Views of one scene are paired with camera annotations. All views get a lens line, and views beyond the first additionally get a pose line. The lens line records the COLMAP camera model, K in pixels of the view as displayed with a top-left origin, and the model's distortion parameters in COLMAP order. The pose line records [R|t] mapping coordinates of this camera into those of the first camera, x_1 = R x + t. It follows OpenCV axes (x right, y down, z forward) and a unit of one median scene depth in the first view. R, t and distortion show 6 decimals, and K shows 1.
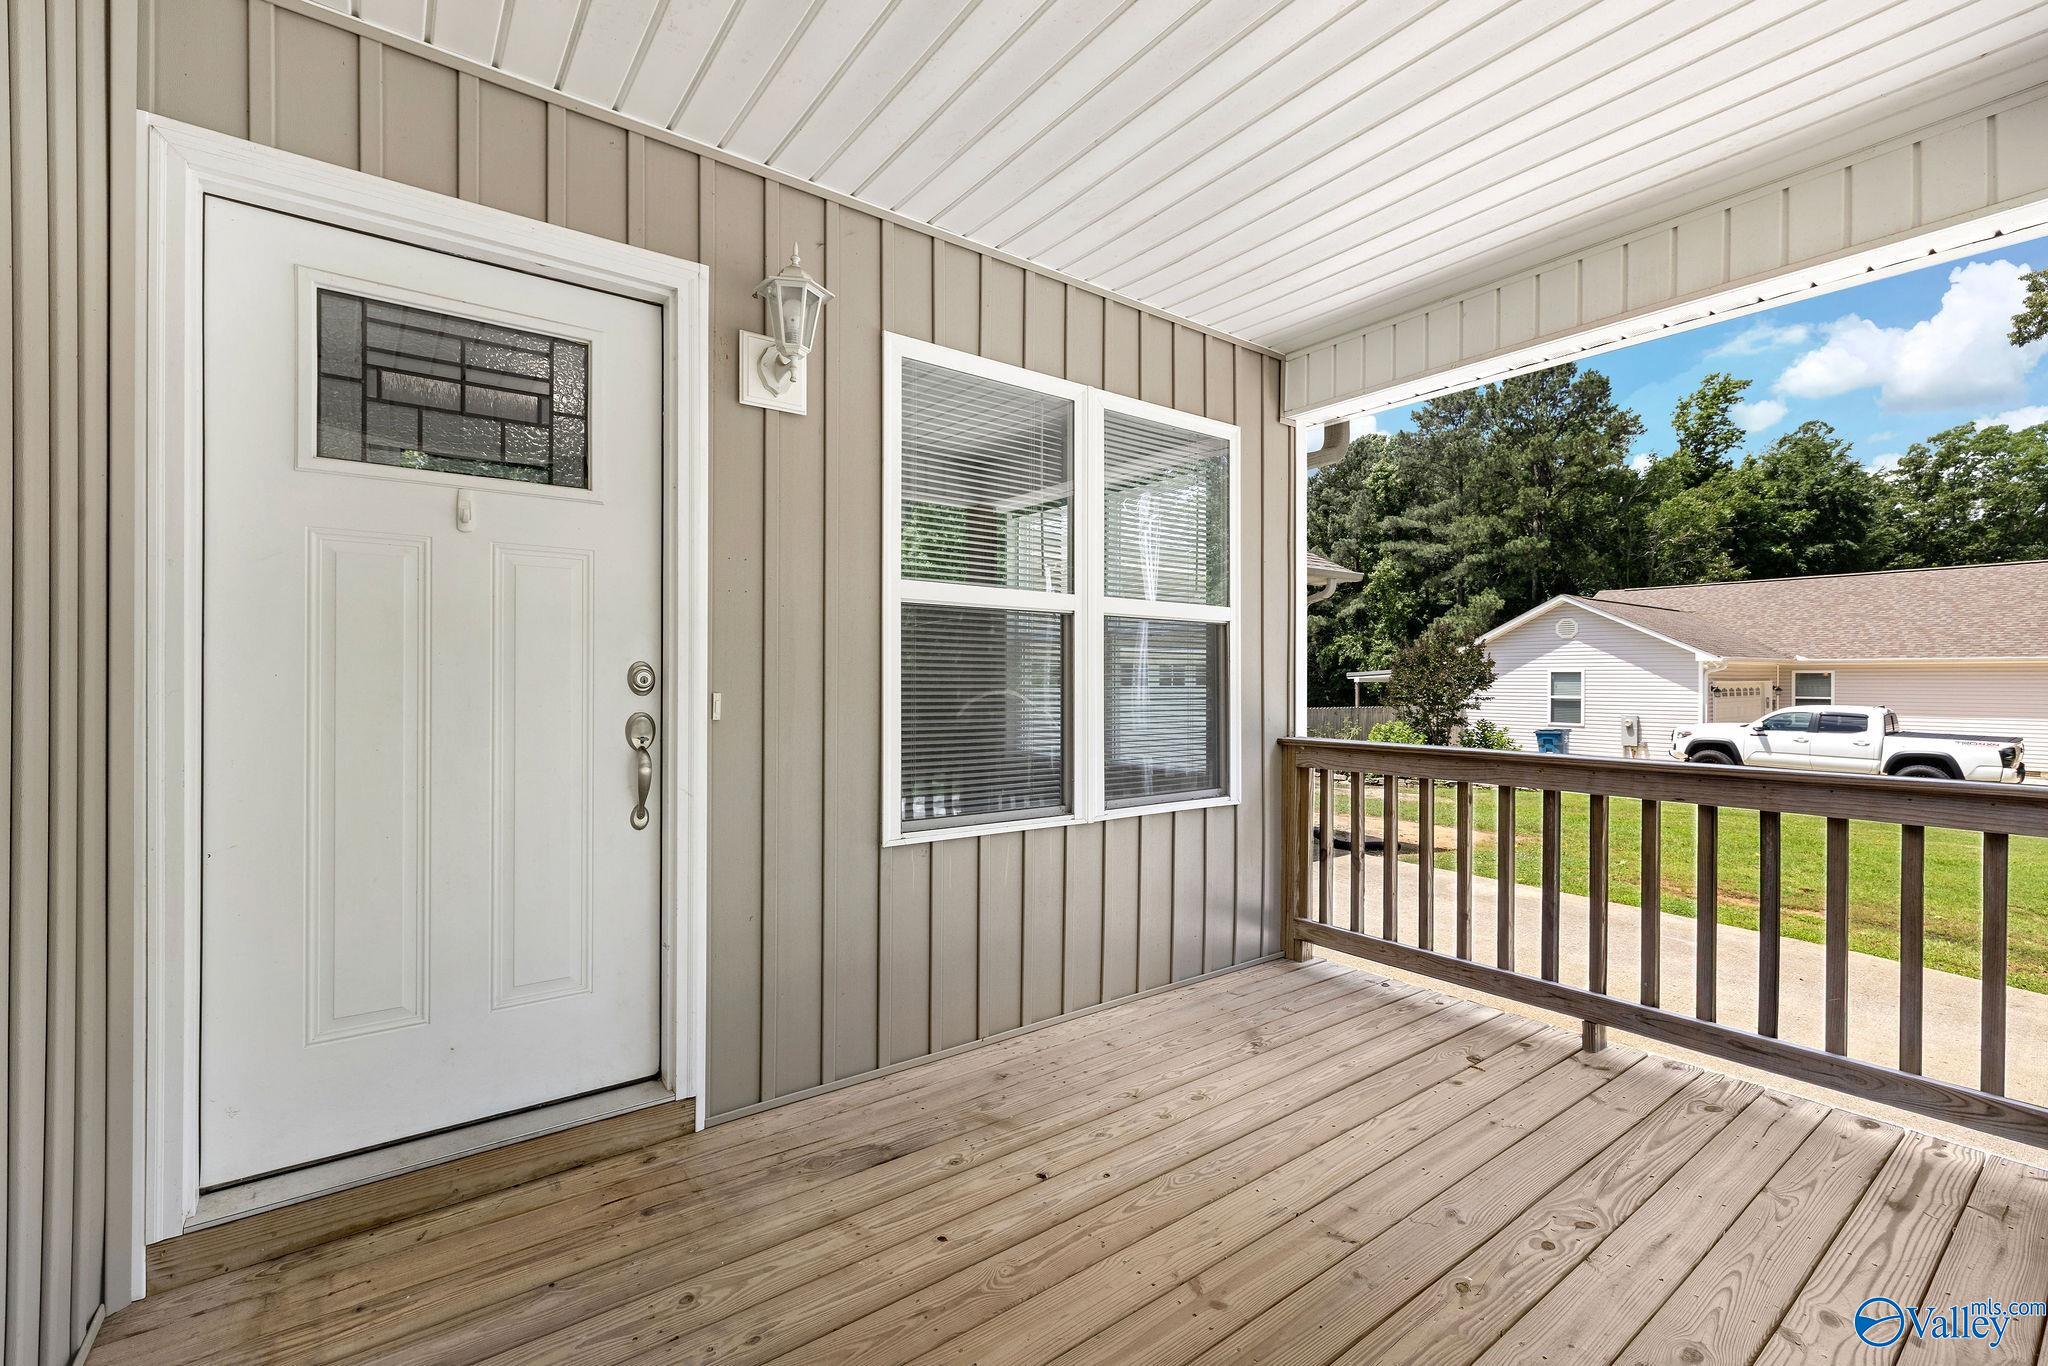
lens RADIAL K [[860.4, 0, 1015.1], [0, 860.4, 675.2], [0, 0, 1]] dist [0.002701, -0.000033]
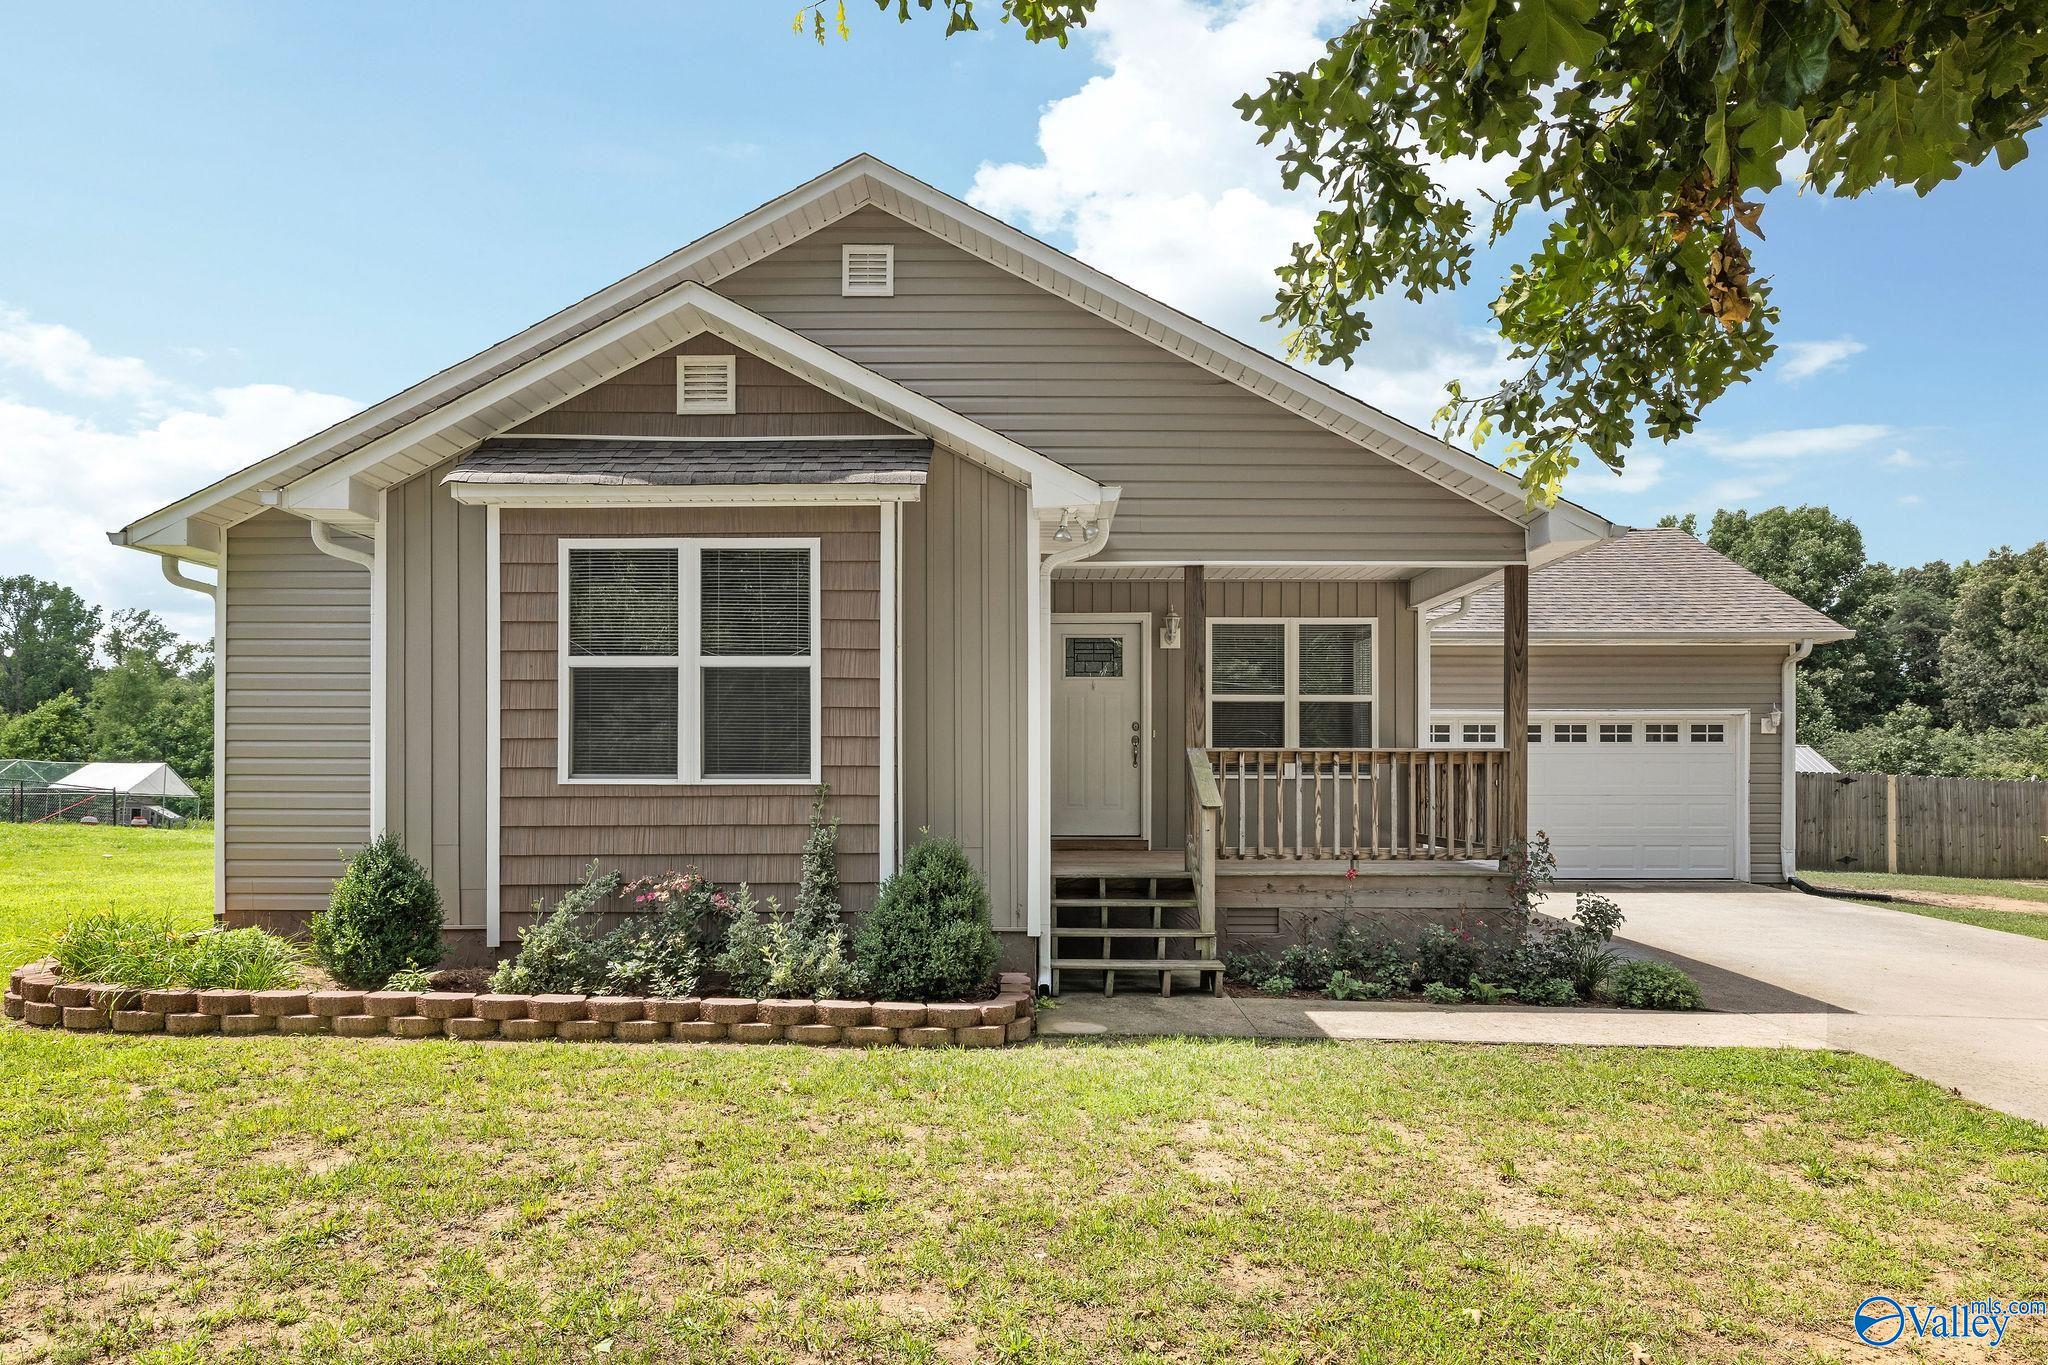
lens RADIAL K [[1228.1, 0, 965.5], [0, 1228.1, 726.1], [0, 0, 1]] dist [-0.005843, 0.000340]
pose [[0.786583, -0.016575, -0.617261, 2.213430], [0.000389, 0.999653, -0.026347, 0.140635], [0.617484, 0.020484, 0.786317, -3.543376]]
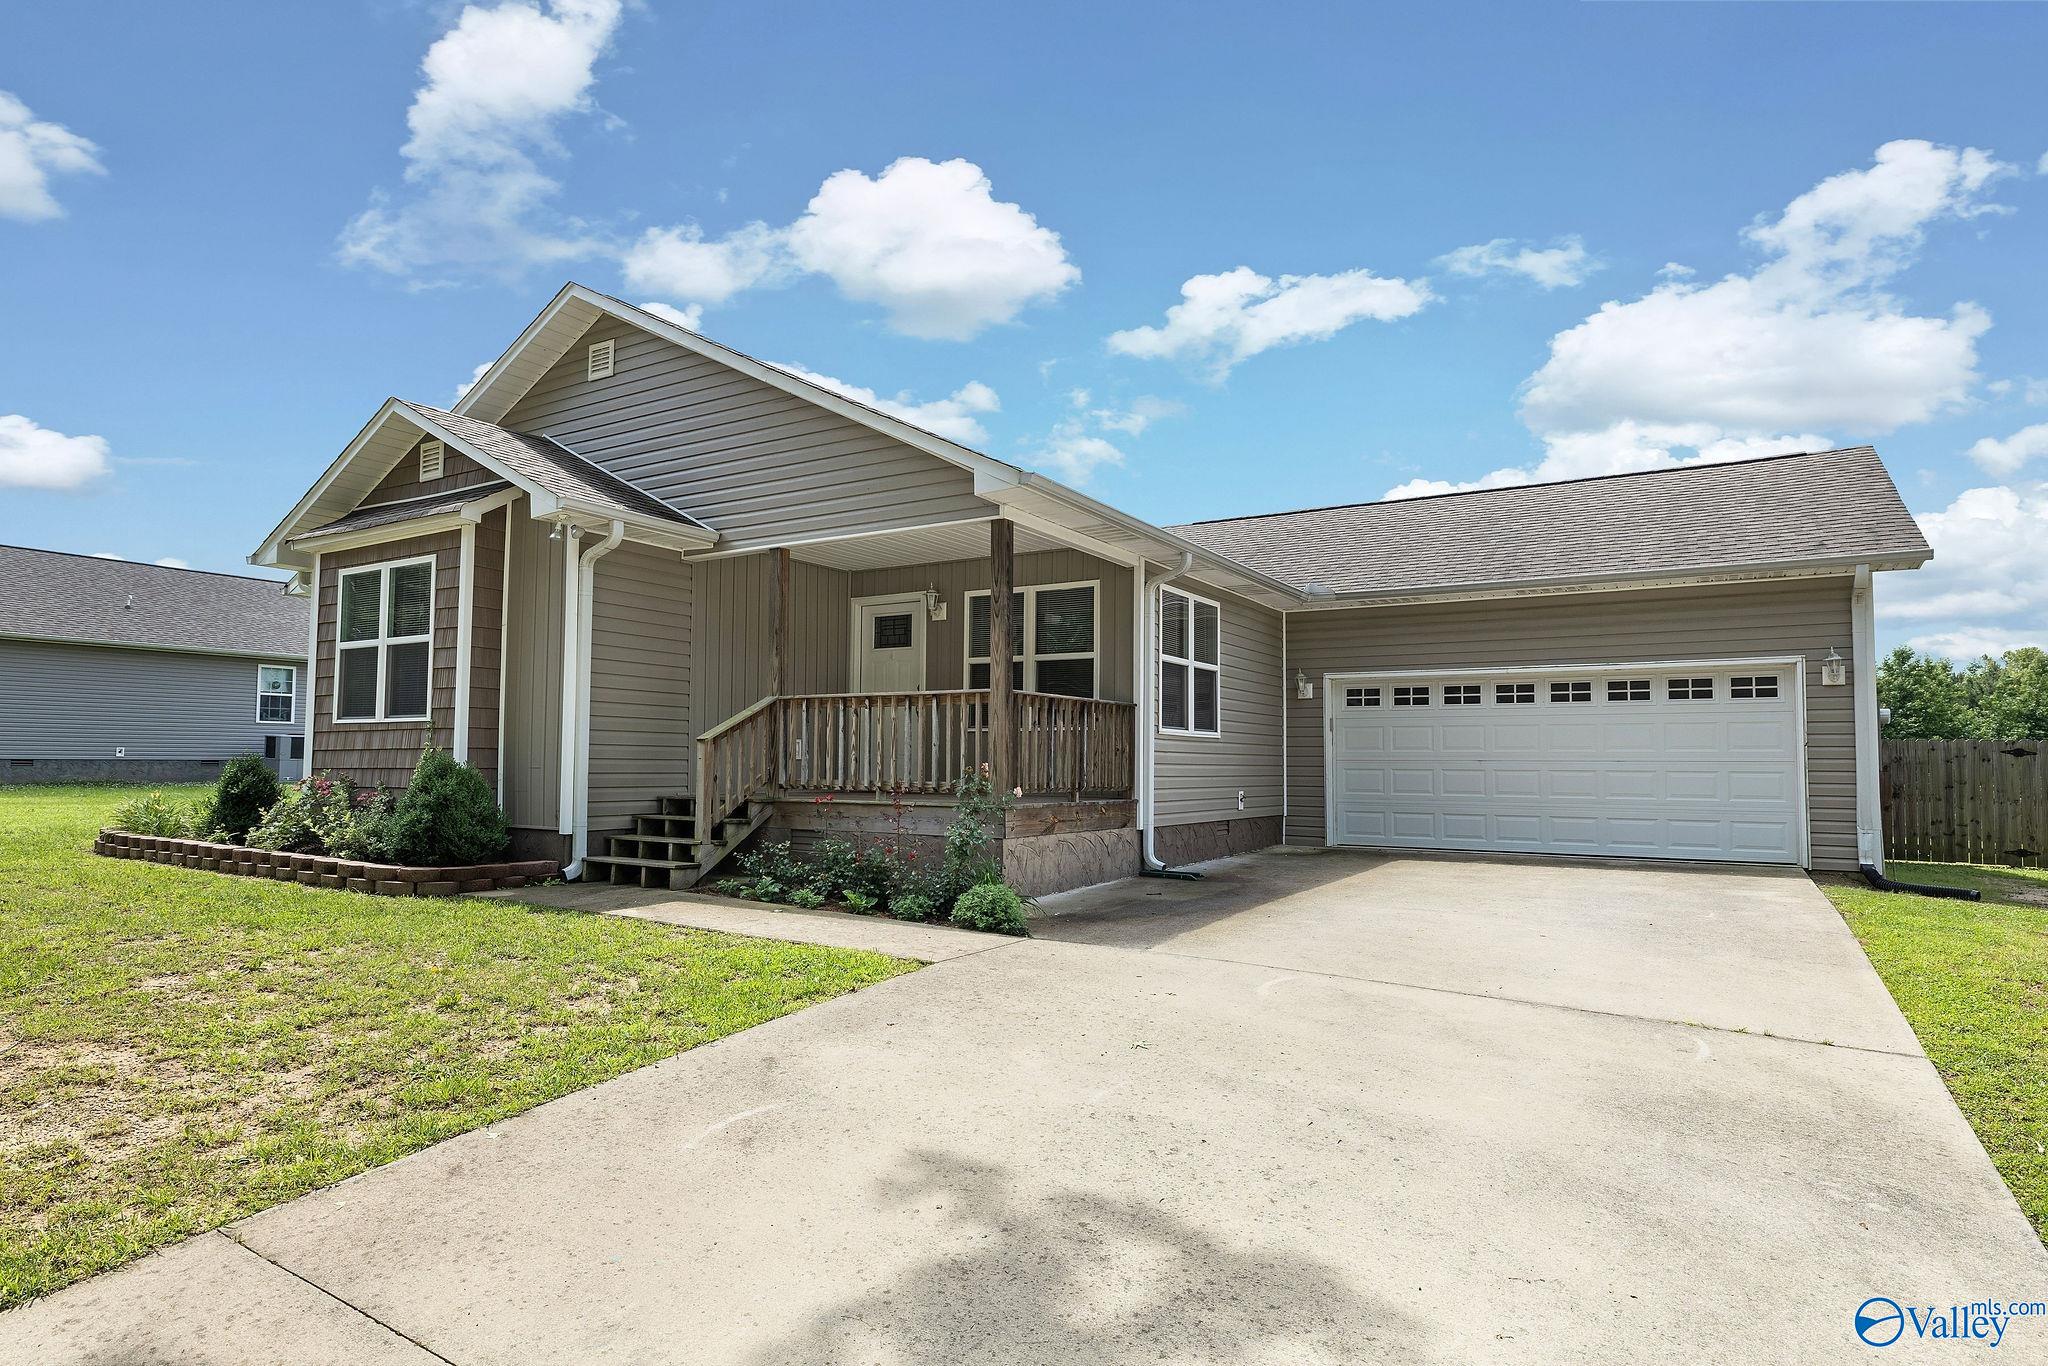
lens RADIAL K [[1084.4, 0, 1024.0], [0, 1084.4, 683.0], [0, 0, 1]] dist [0.000131, -0.000130]
pose [[0.375544, -0.066624, -0.924407, 4.803039], [-0.002434, 0.997339, -0.072869, 0.374674], [0.926801, 0.029615, 0.374383, -0.522833]]
